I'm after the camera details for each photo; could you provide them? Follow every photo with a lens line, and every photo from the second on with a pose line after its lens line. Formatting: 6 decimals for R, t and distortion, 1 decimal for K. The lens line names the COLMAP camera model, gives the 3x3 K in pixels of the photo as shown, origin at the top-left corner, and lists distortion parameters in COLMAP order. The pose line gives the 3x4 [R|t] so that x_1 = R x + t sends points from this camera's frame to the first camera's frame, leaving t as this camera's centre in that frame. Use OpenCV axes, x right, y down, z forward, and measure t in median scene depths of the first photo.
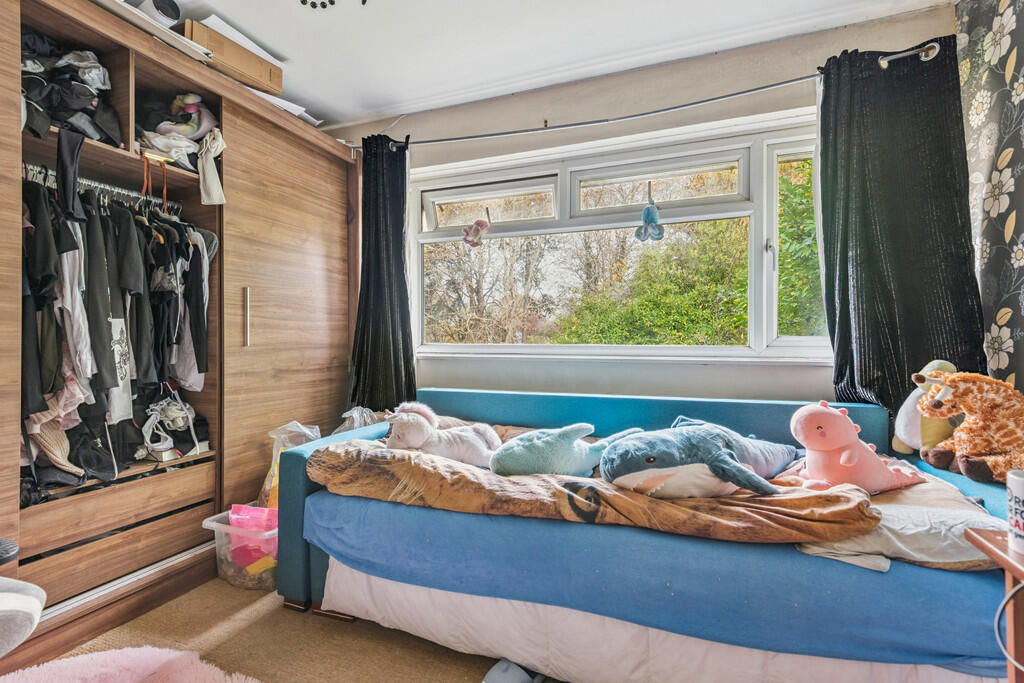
lens RADIAL K [[459.0, 0, 510.4], [0, 459.0, 337.9], [0, 0, 1]] dist [0.034977, -0.019082]
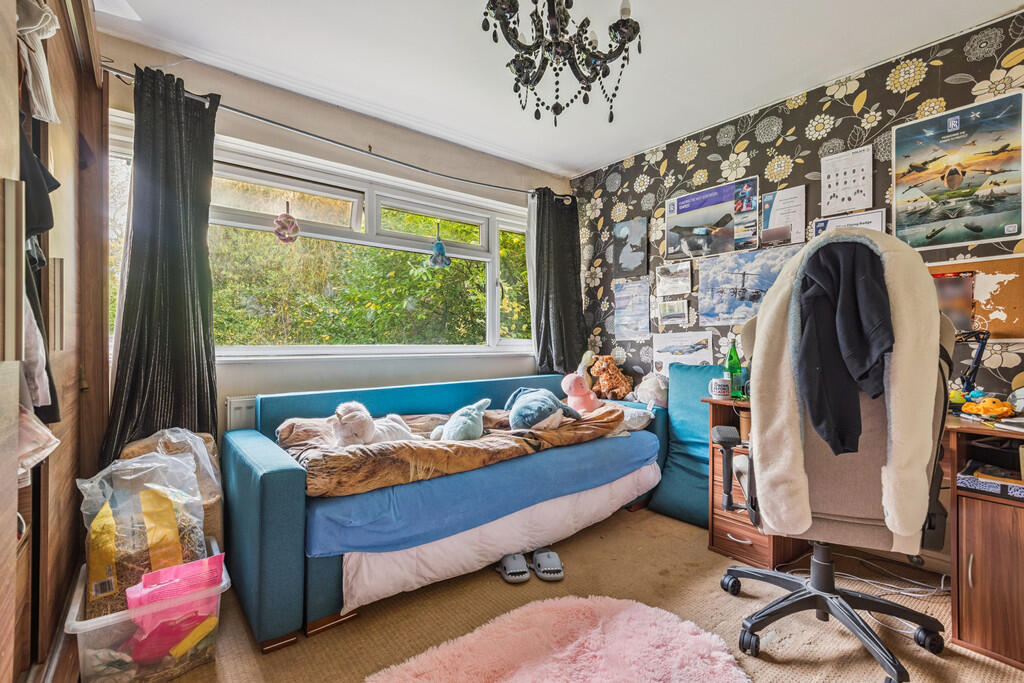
lens RADIAL K [[459.0, 0, 510.4], [0, 459.0, 337.9], [0, 0, 1]] dist [0.034977, -0.019082]
pose [[0.515930, 0.005217, 0.856615, -1.036998], [-0.008221, 0.999966, -0.001138, -0.006977], [-0.856592, -0.006455, 0.515955, 0.179565]]
